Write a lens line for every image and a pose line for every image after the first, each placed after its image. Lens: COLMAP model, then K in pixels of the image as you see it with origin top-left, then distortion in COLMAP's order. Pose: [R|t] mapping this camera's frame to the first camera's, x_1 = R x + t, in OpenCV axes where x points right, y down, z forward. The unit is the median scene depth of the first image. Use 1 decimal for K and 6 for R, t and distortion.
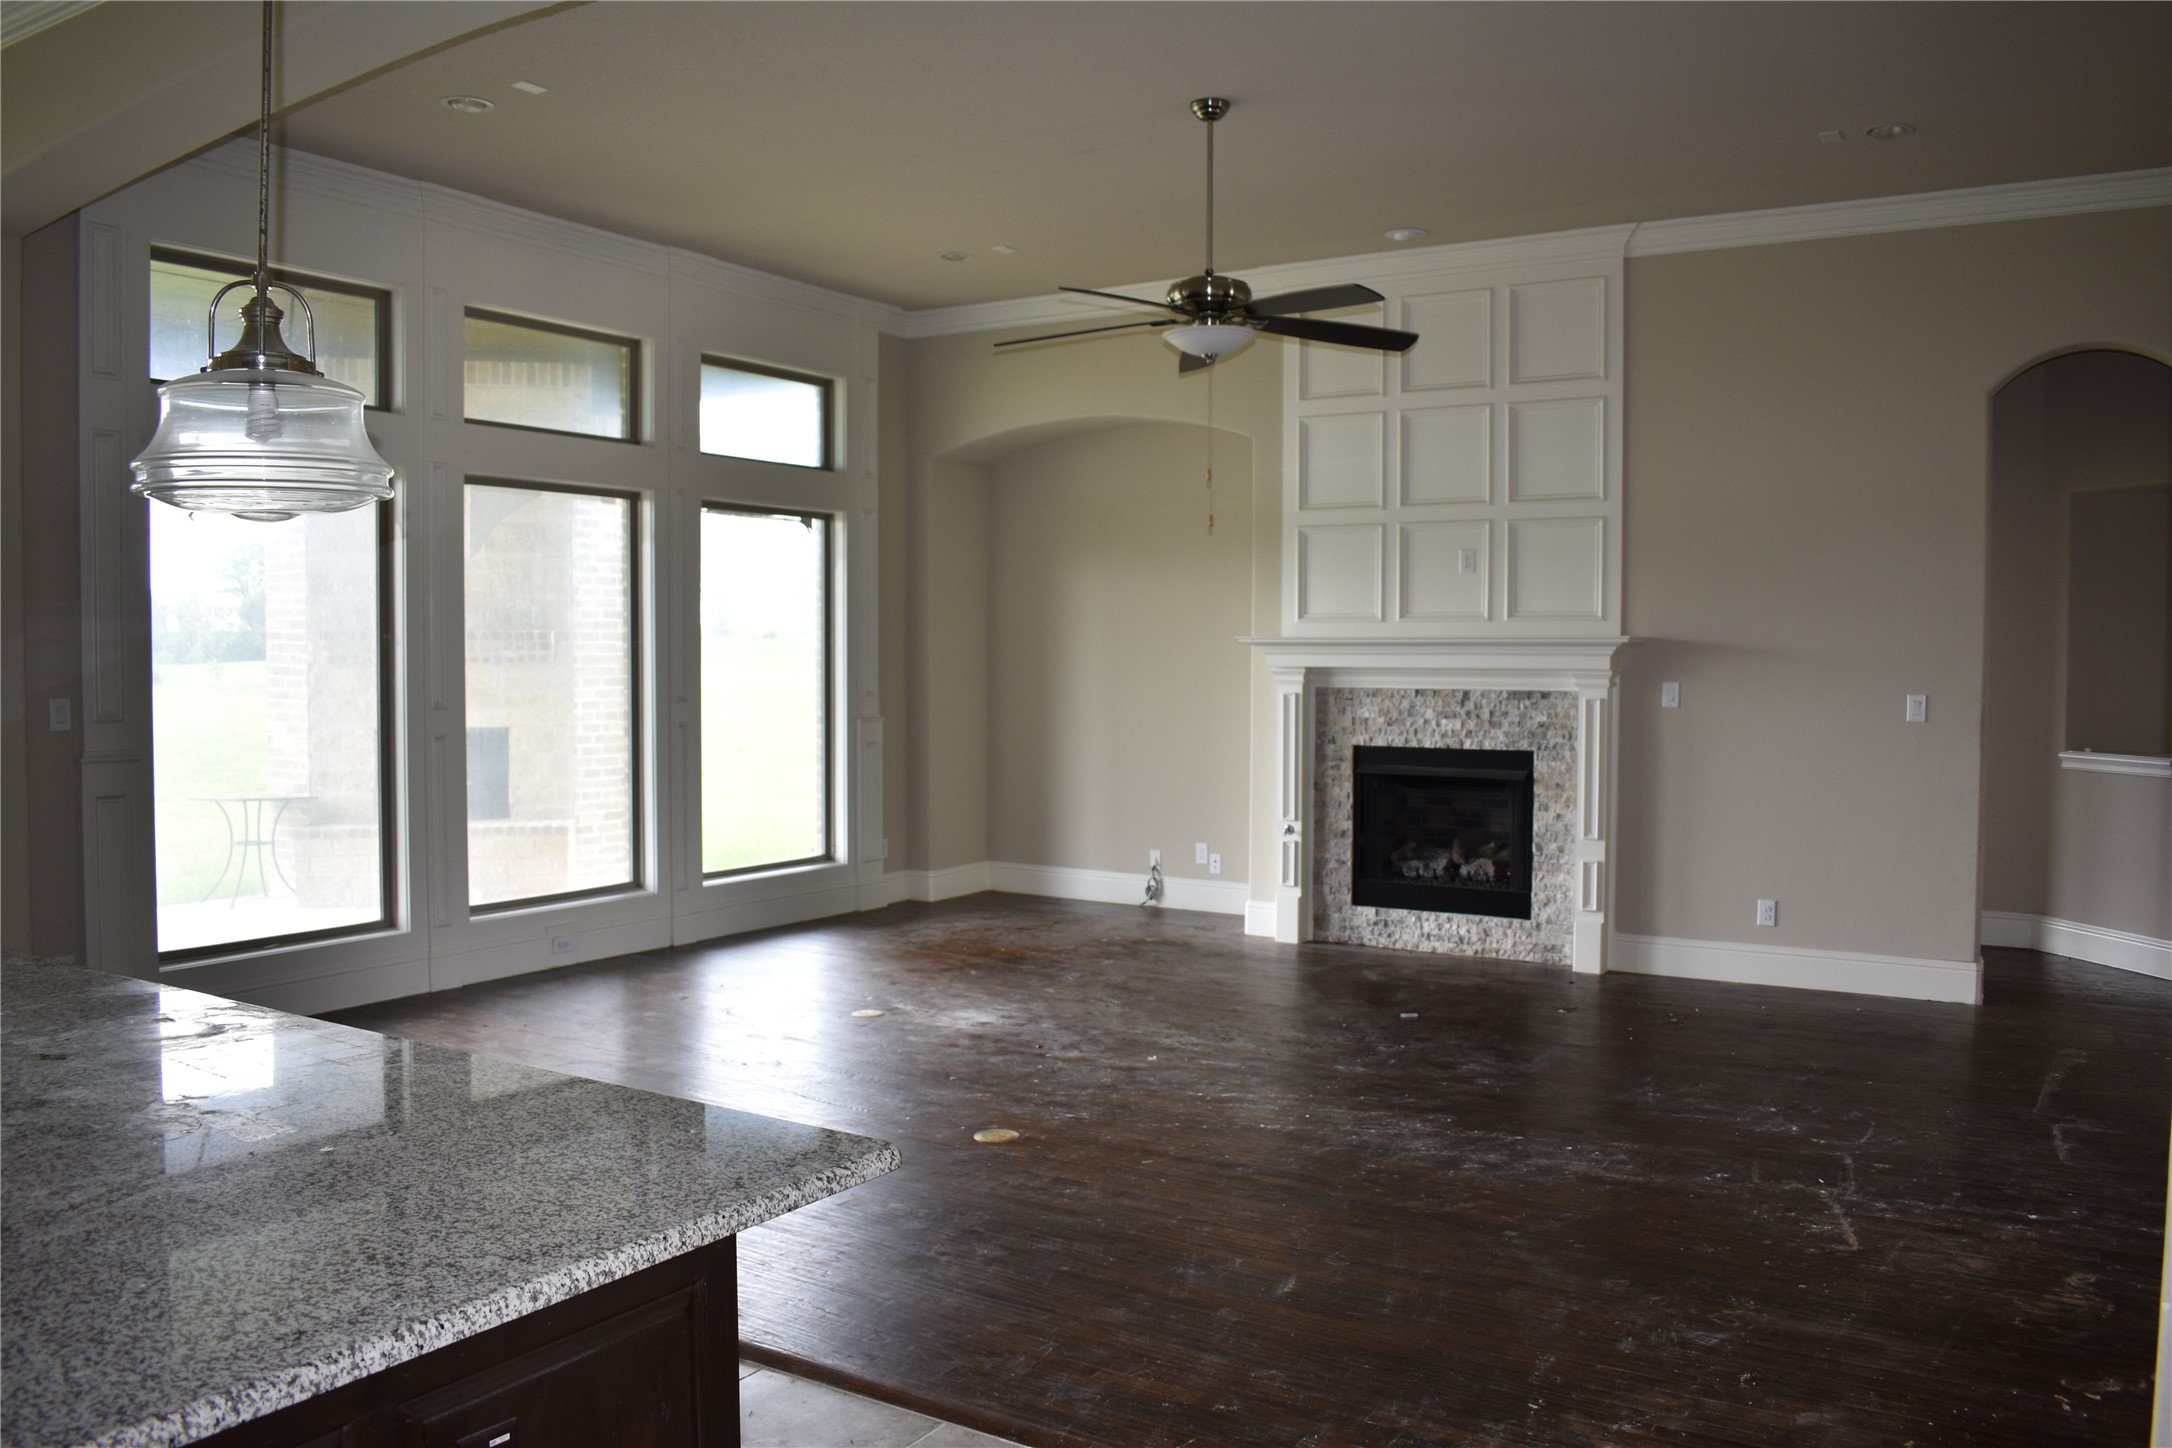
lens RADIAL K [[1697.4, 0, 1092.4], [0, 1697.4, 726.6], [0, 0, 1]] dist [-0.079847, 0.001586]
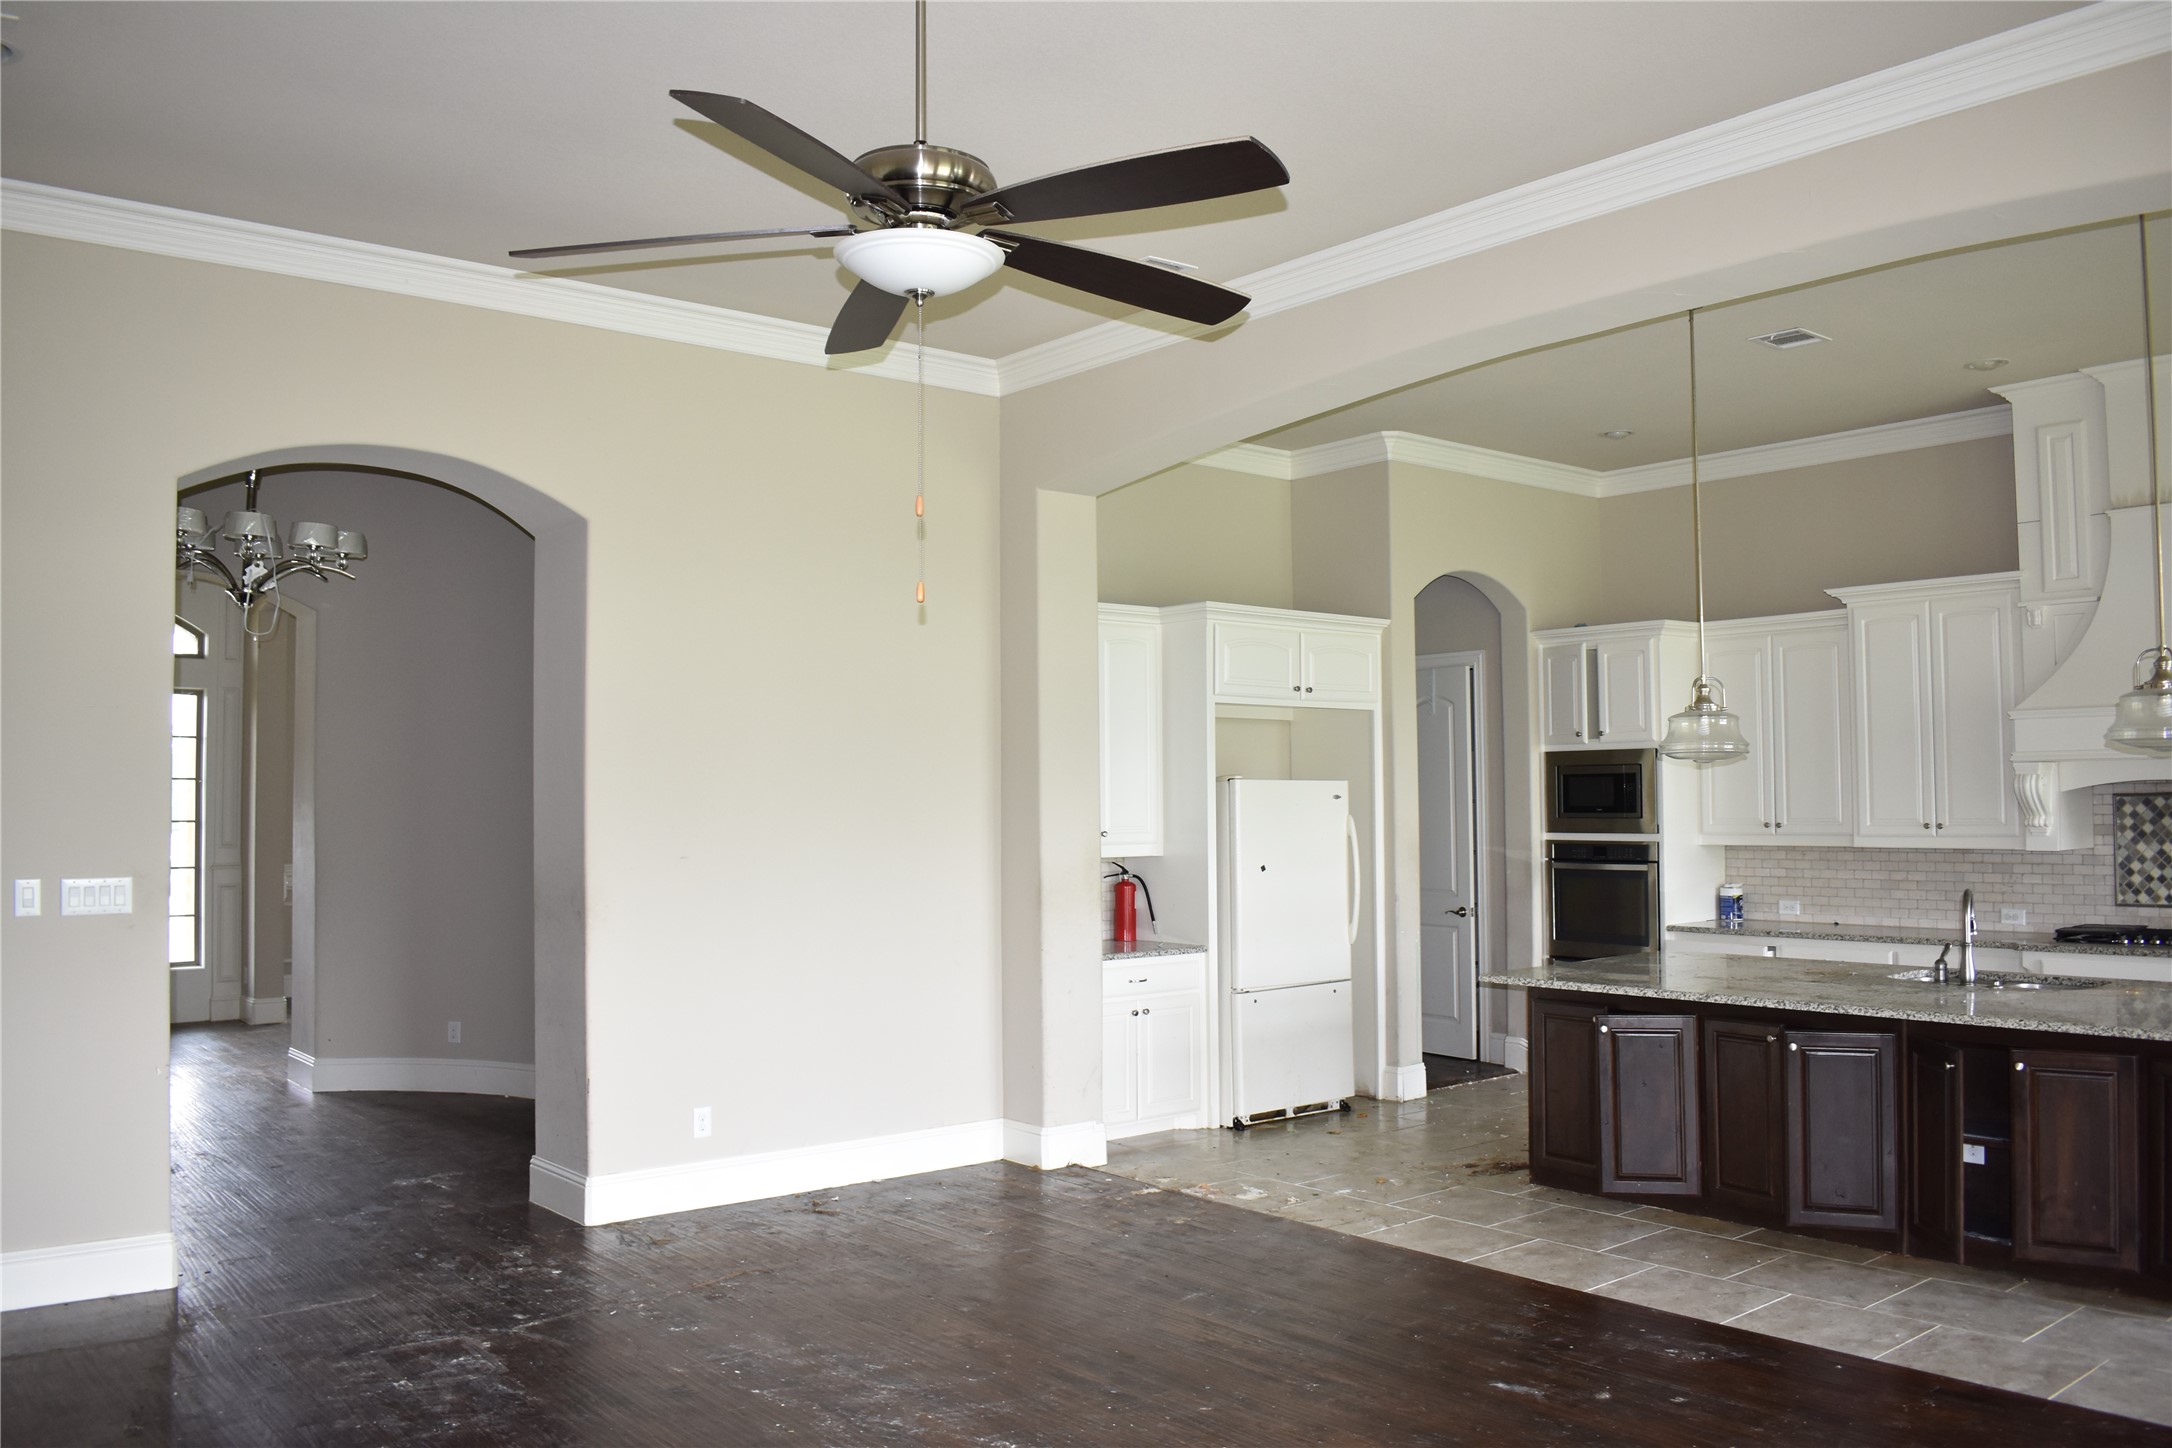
lens RADIAL K [[1697.4, 0, 1074.5], [0, 1697.4, 723.0], [0, 0, 1]] dist [-0.079847, 0.001586]
pose [[-0.945106, 0.016516, 0.326345, -0.115952], [0.017268, 0.999851, -0.000593, -0.058421], [-0.326307, 0.005075, -0.945250, 1.117513]]
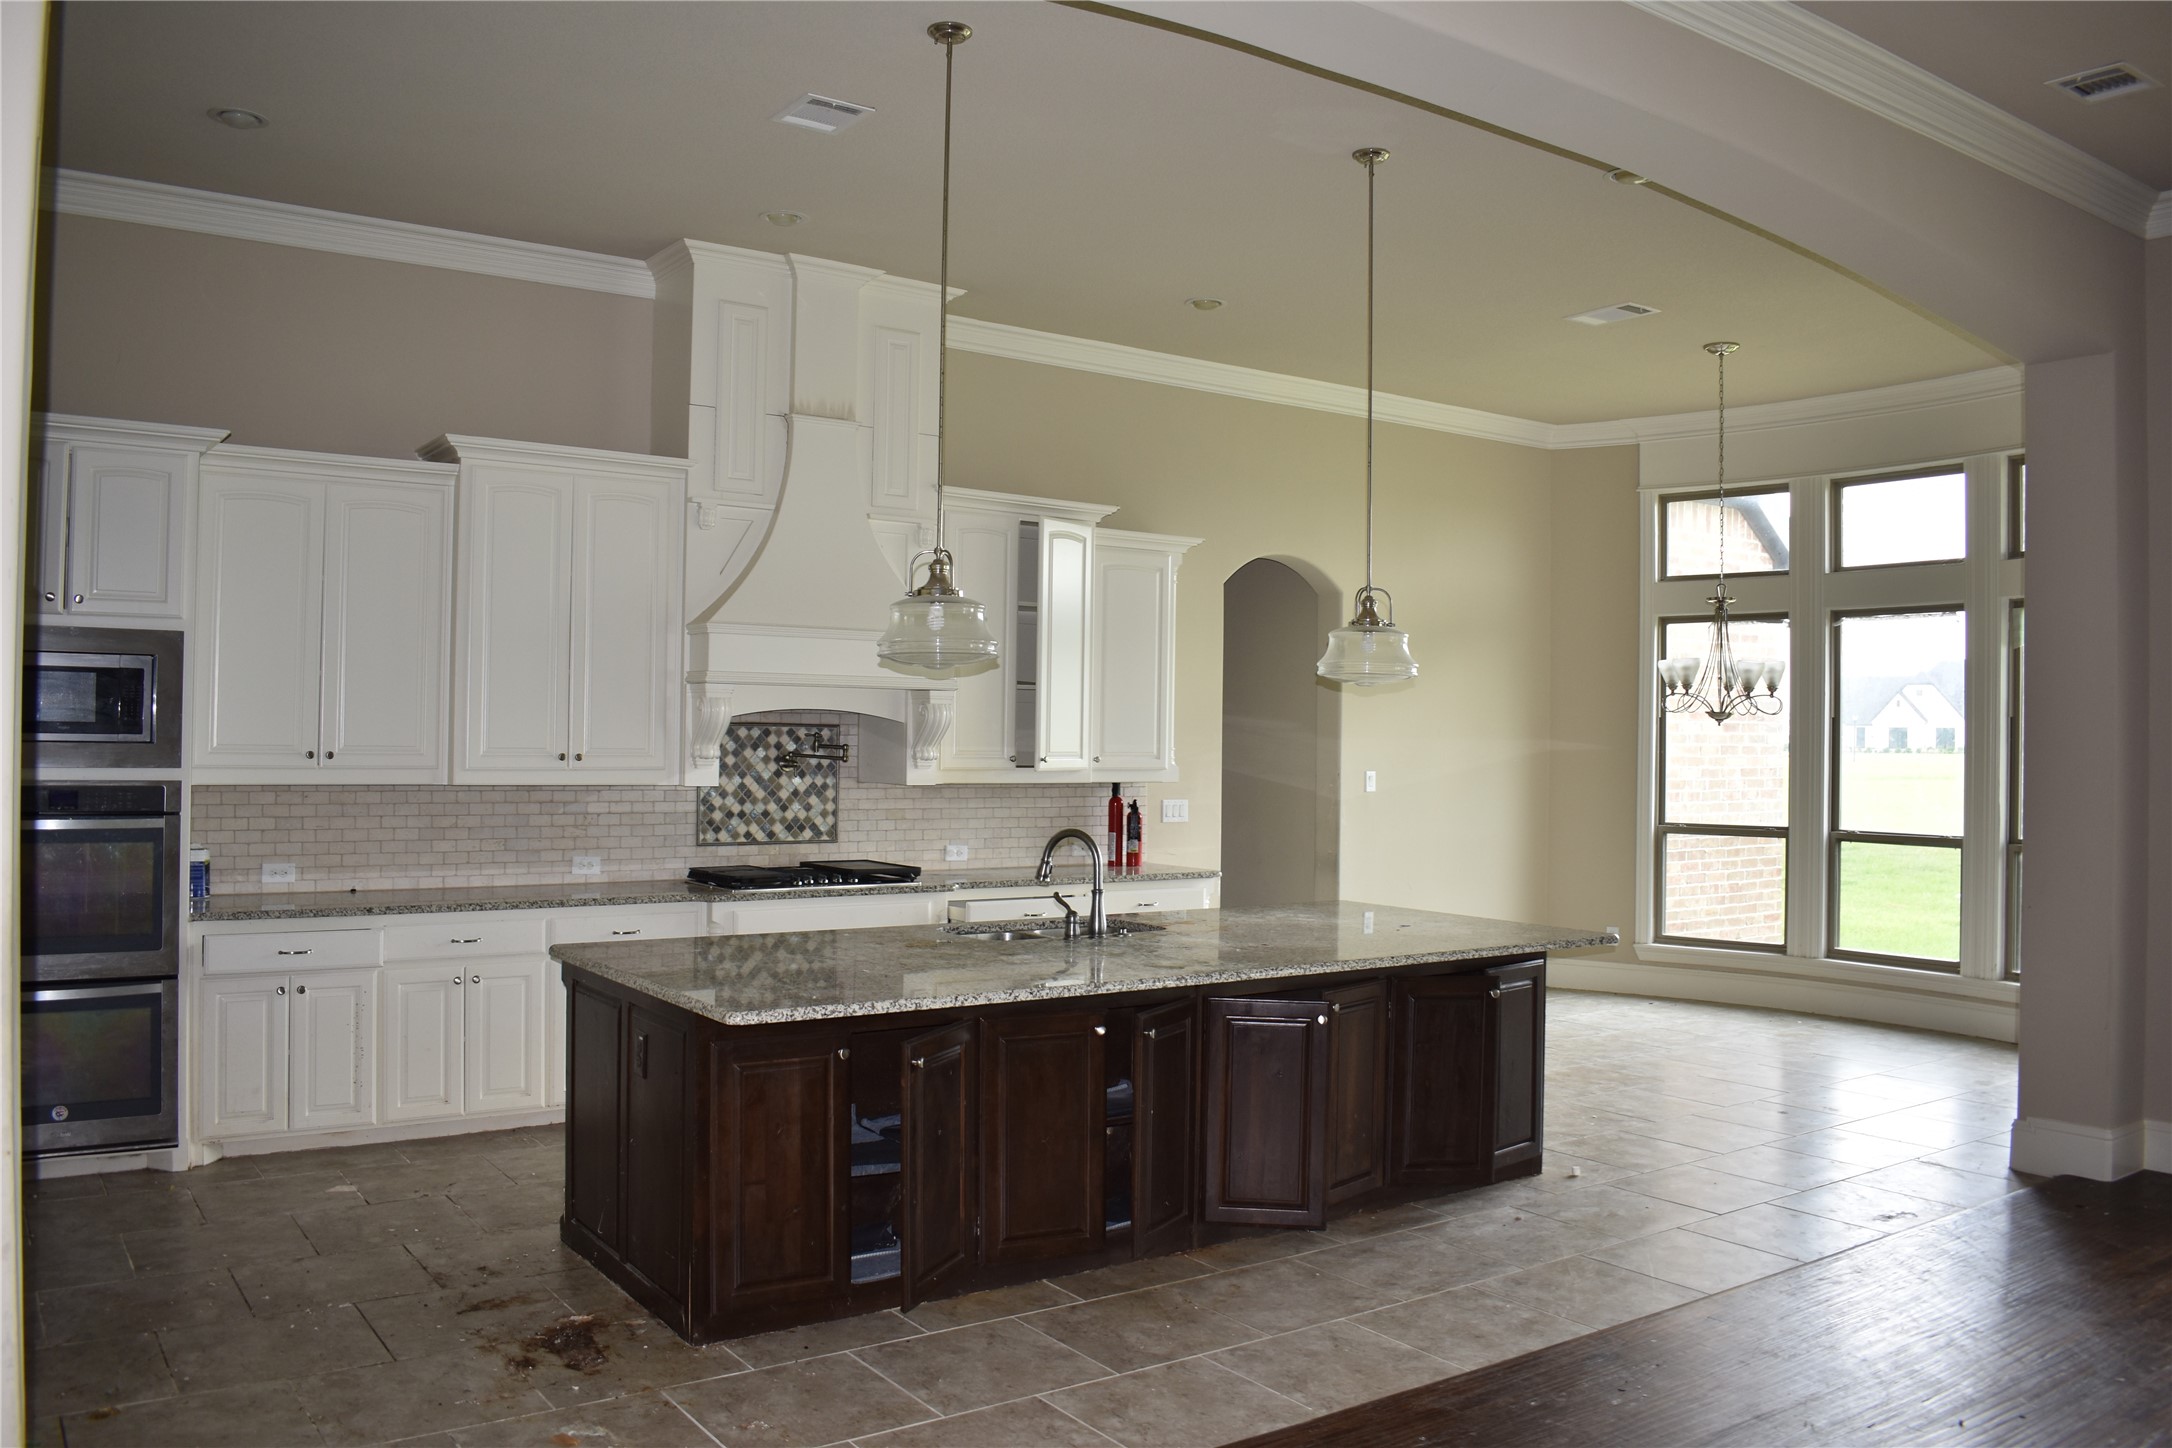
lens RADIAL K [[1697.4, 0, 1078.3], [0, 1697.4, 724.6], [0, 0, 1]] dist [-0.079847, 0.001586]
pose [[-0.389481, -0.019484, -0.920828, 0.449030], [-0.059433, 0.998224, 0.004017, -0.015303], [0.919115, 0.056292, -0.389947, 0.449867]]
